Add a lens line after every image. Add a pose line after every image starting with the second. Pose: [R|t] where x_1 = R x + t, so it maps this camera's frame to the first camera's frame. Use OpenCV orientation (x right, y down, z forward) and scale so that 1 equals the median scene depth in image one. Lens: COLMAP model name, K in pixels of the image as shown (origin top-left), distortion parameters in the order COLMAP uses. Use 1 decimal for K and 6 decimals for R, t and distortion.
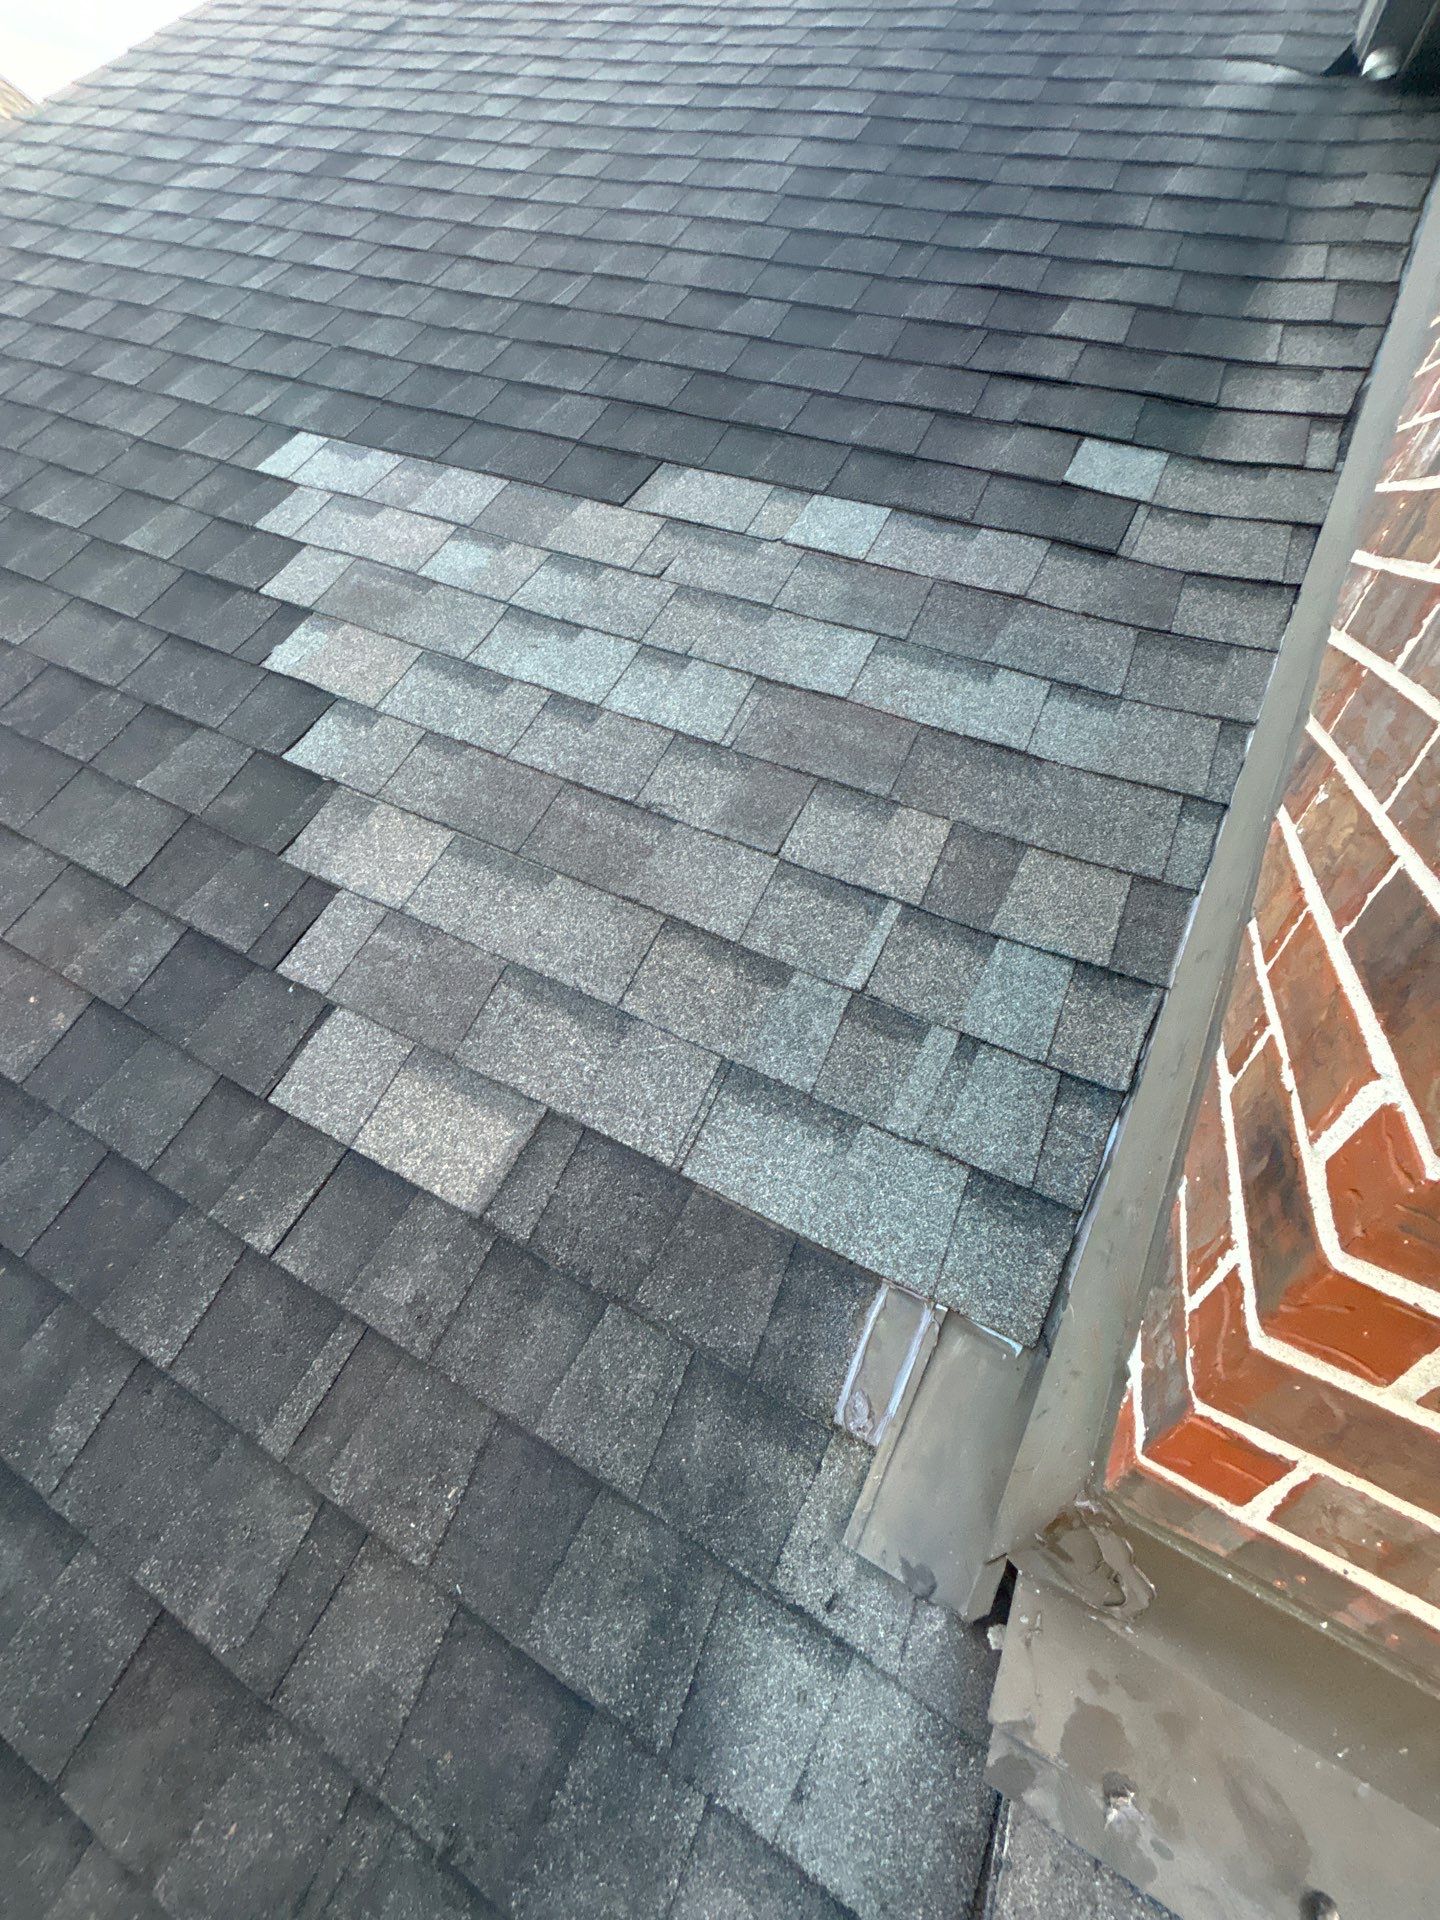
lens RADIAL K [[773.3, 0, 720.0], [0, 773.3, 960.0], [0, 0, 1]] dist [-0.000121, -0.000152]
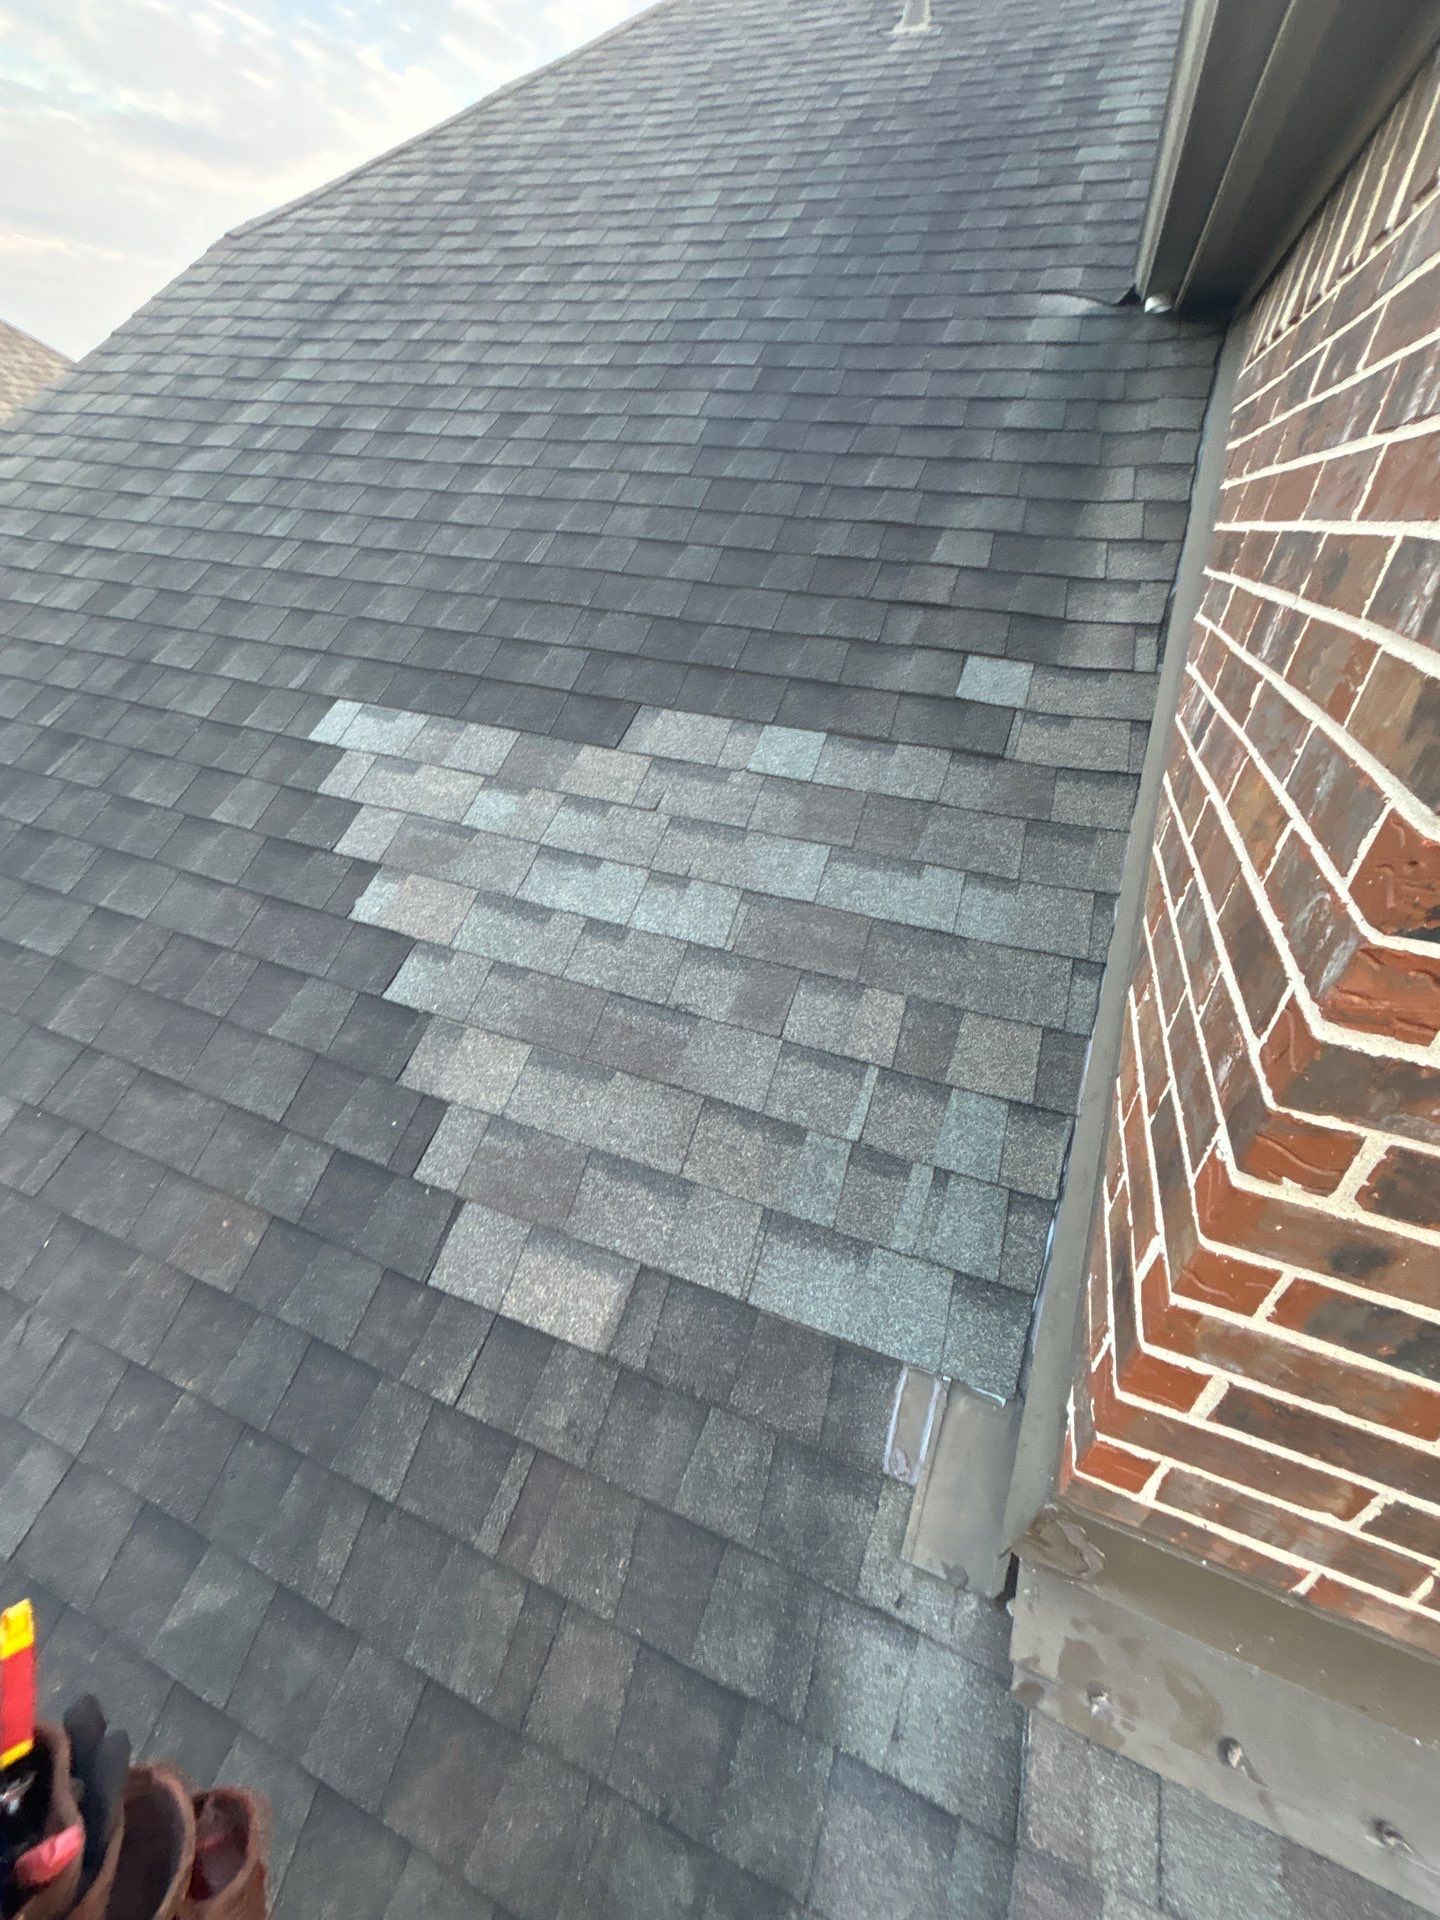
lens RADIAL K [[772.1, 0, 720.0], [0, 772.1, 960.0], [0, 0, 1]] dist [-0.005522, 0.002514]
pose [[0.990834, -0.133929, 0.017636, -0.030881], [0.134626, 0.989768, -0.047269, -0.195821], [-0.011125, 0.049210, 0.998726, -0.290770]]
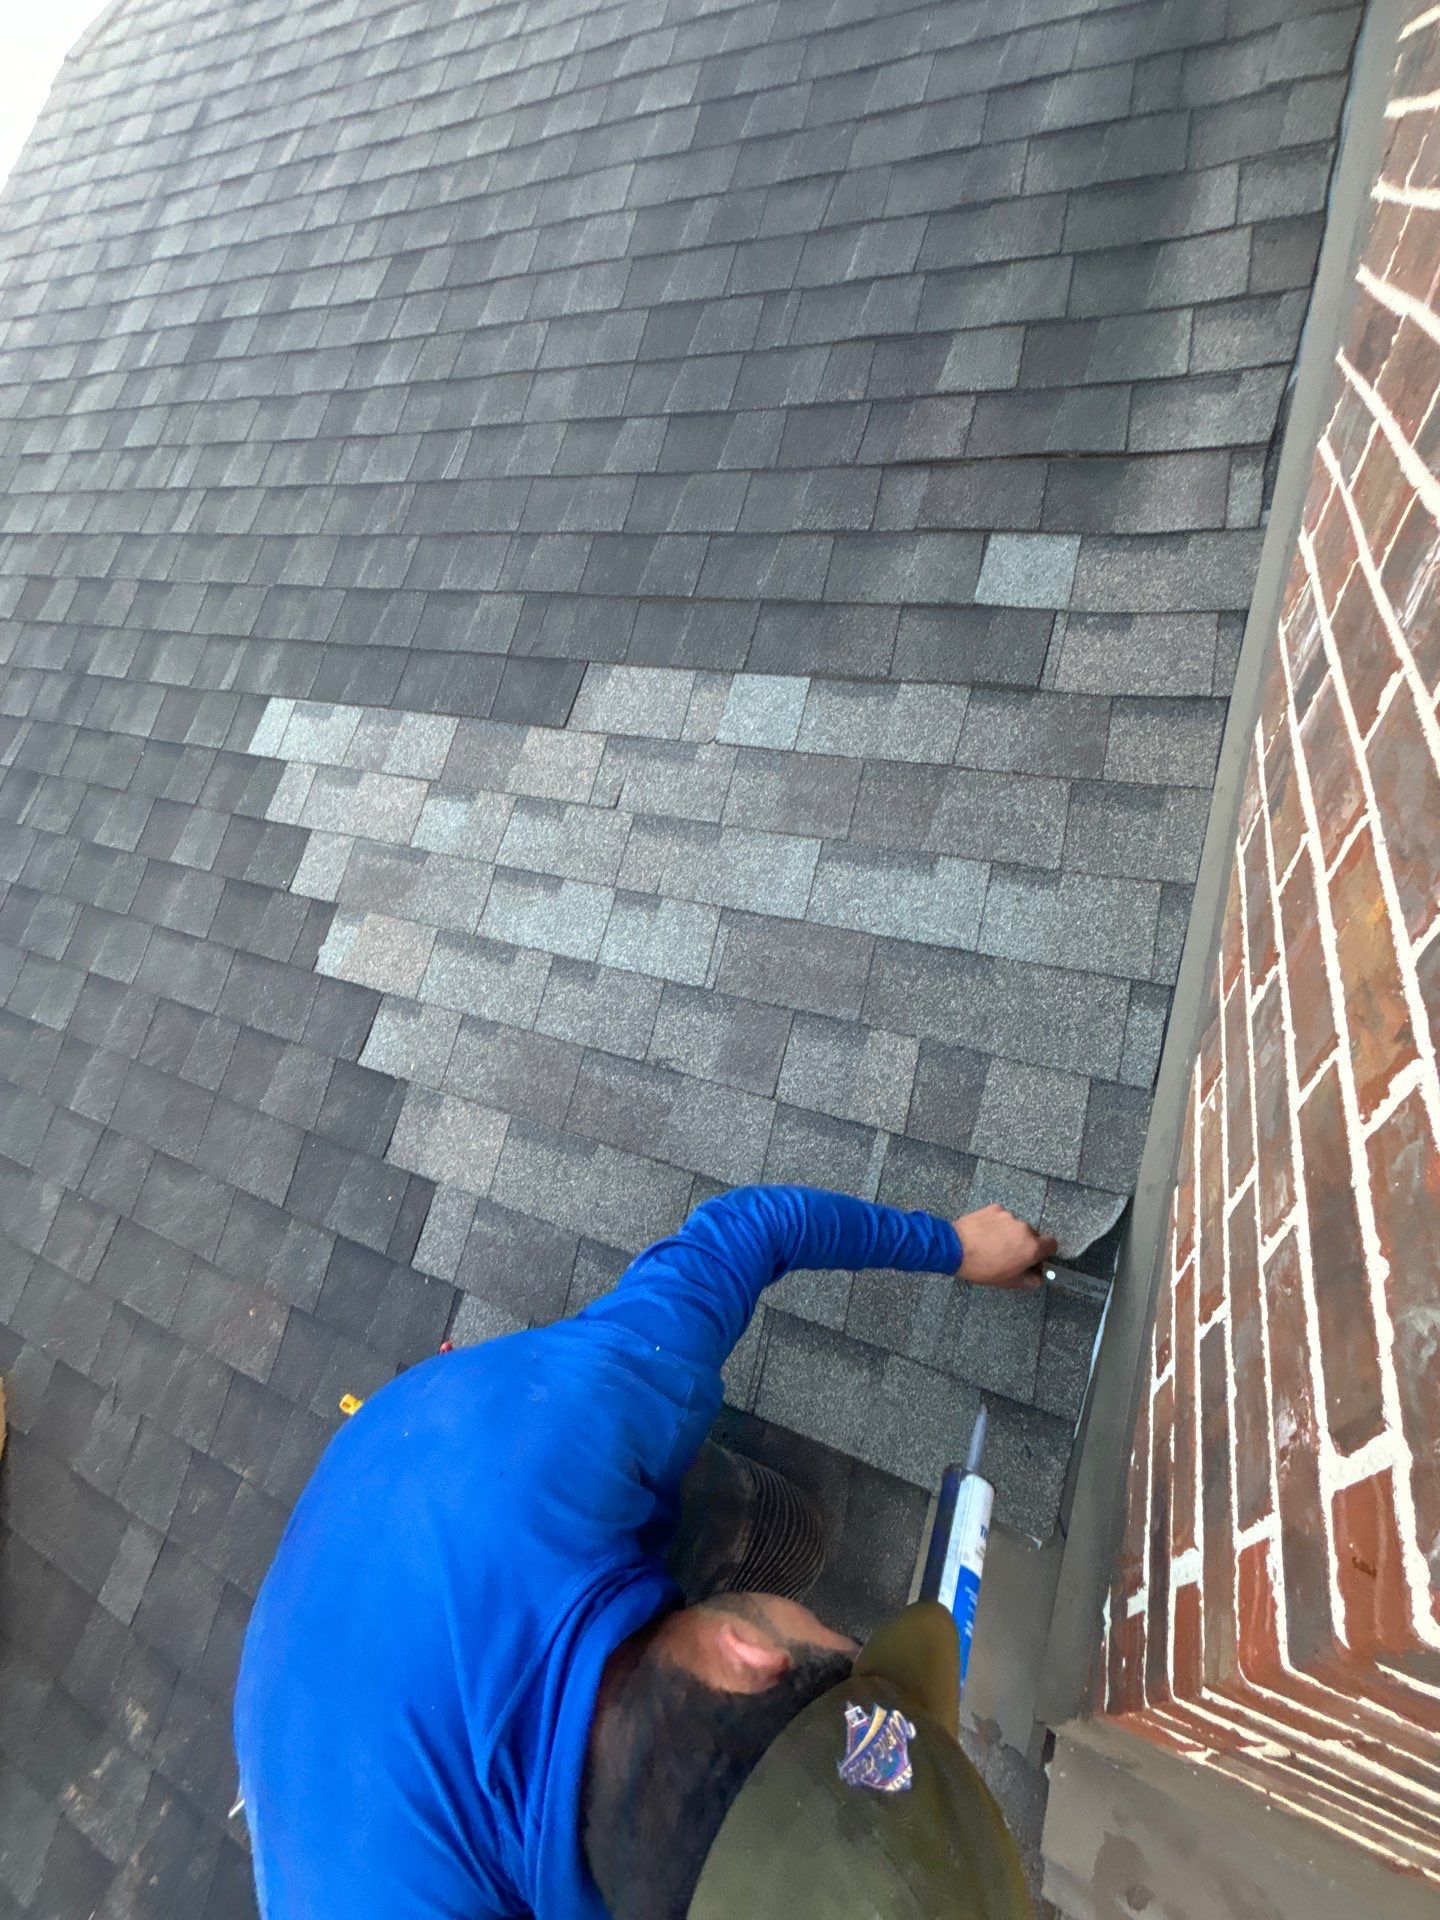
lens RADIAL K [[772.1, 0, 720.0], [0, 772.1, 960.0], [0, 0, 1]] dist [-0.005522, 0.002514]
pose [[0.958568, -0.240863, -0.152092, 0.195023], [0.262320, 0.954532, 0.141625, -0.456075], [0.111064, -0.175653, 0.978167, -0.074372]]
